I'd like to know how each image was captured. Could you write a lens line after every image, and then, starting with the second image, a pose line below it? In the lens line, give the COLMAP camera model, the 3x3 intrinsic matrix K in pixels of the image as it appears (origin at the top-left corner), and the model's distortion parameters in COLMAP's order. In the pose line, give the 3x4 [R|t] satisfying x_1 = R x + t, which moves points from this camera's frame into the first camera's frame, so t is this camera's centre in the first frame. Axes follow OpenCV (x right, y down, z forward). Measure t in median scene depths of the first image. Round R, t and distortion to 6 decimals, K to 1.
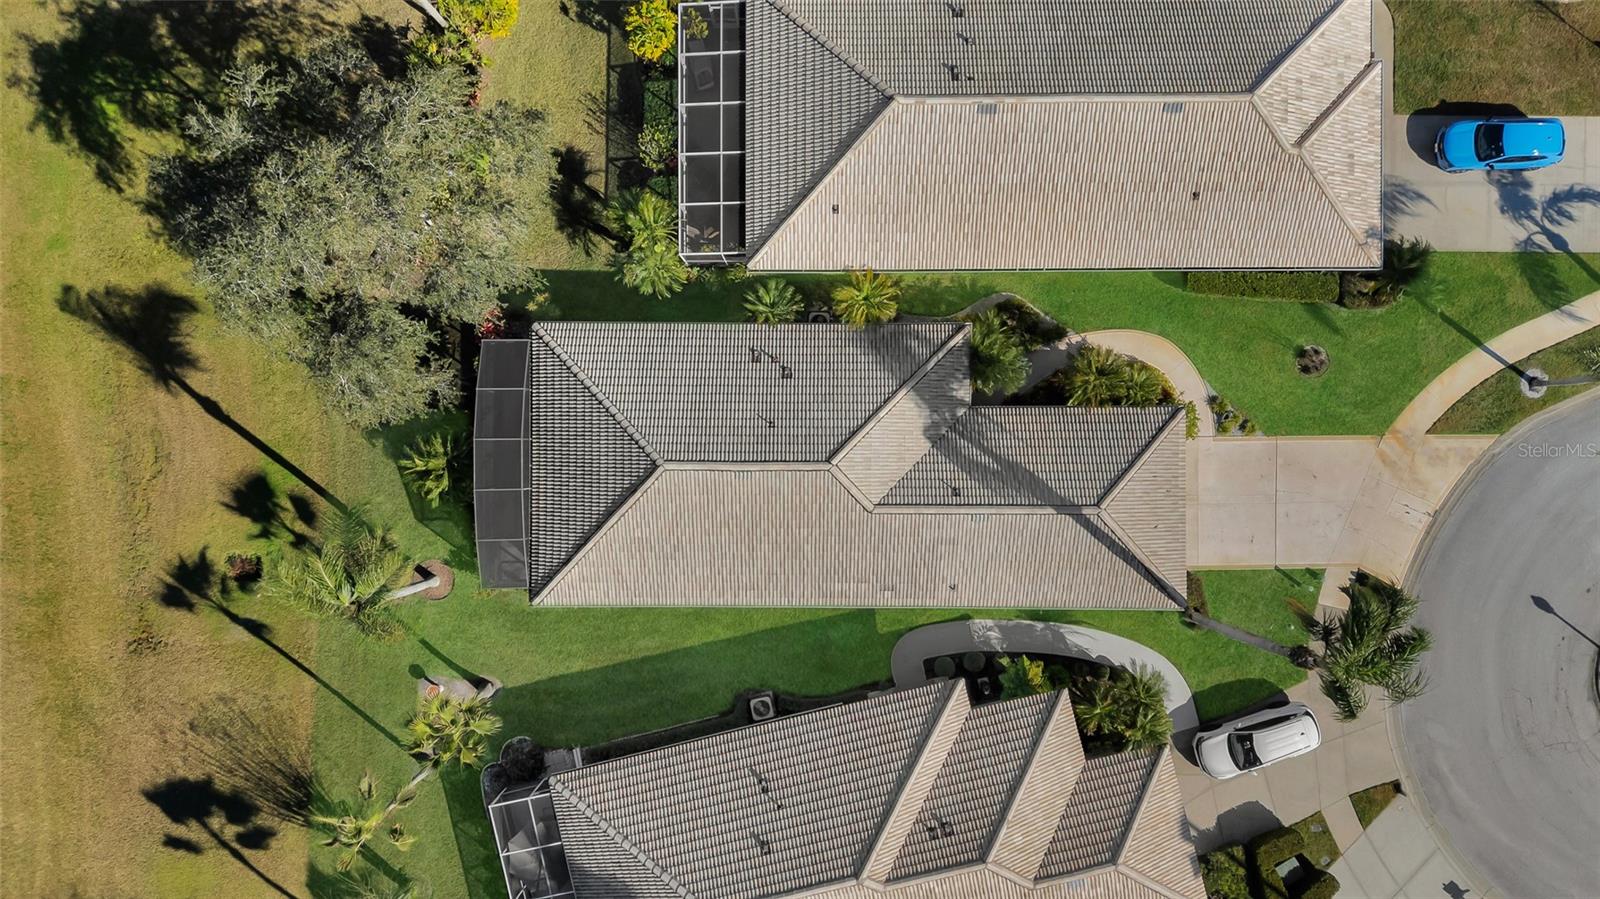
lens RADIAL K [[1089.6, 0, 783.8], [0, 1089.6, 449.8], [0, 0, 1]] dist [-0.009019, -0.003563]
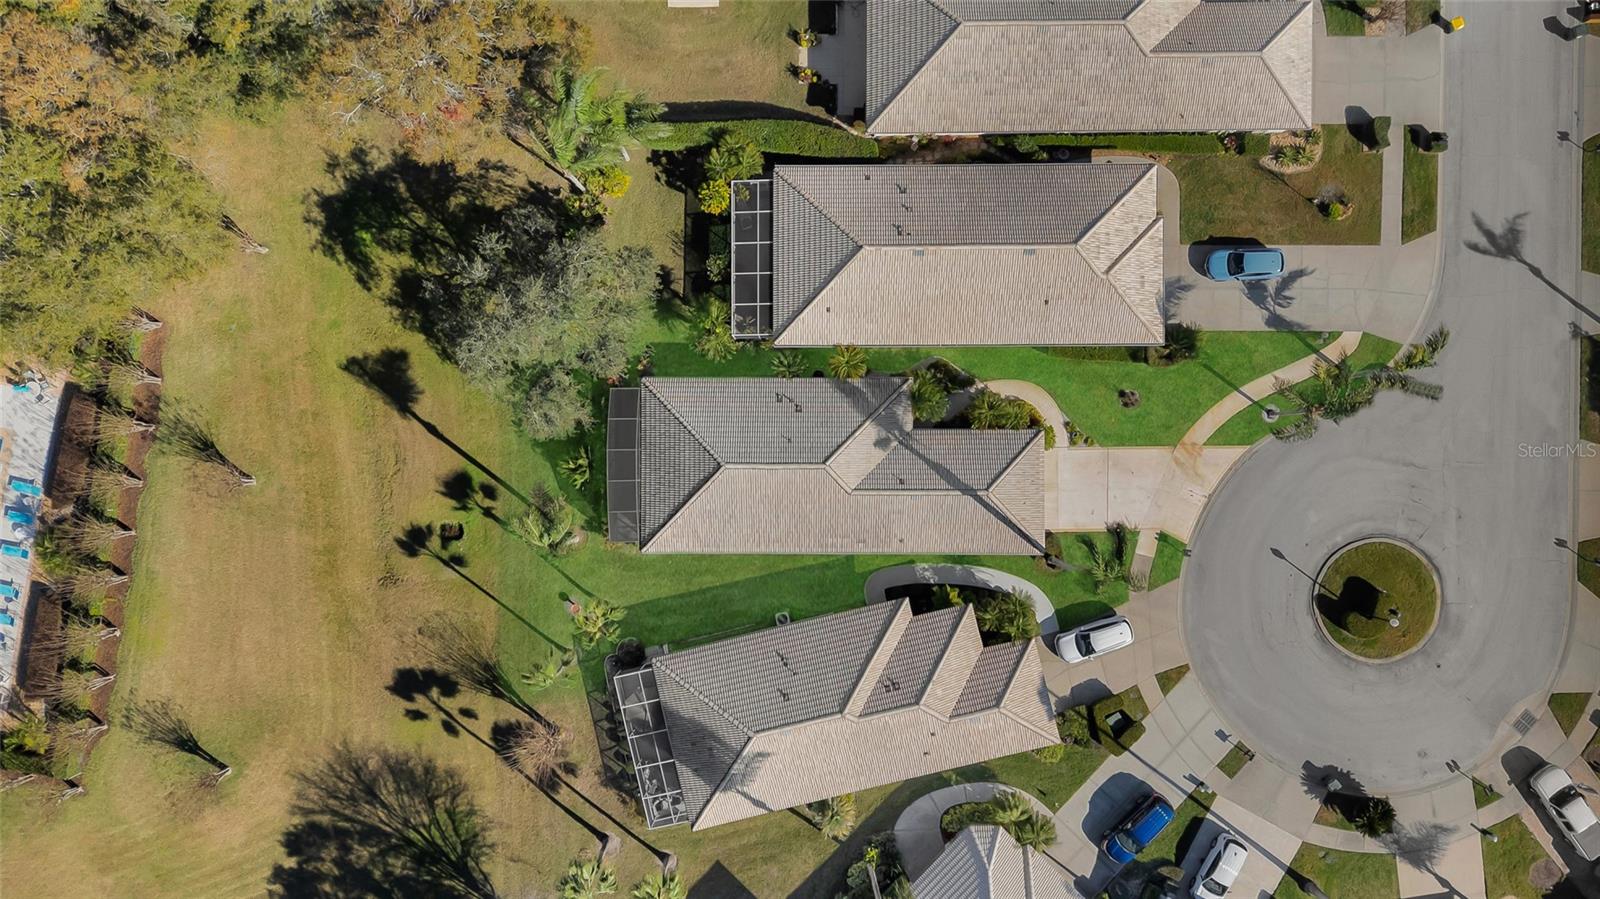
lens RADIAL K [[1089.6, 0, 805.1], [0, 1089.6, 450.0], [0, 0, 1]] dist [-0.009019, -0.003563]
pose [[0.999828, -0.000583, 0.018559, -0.017130], [0.000619, 0.999998, -0.001946, -0.005596], [-0.018557, 0.001957, 0.999826, -0.595095]]
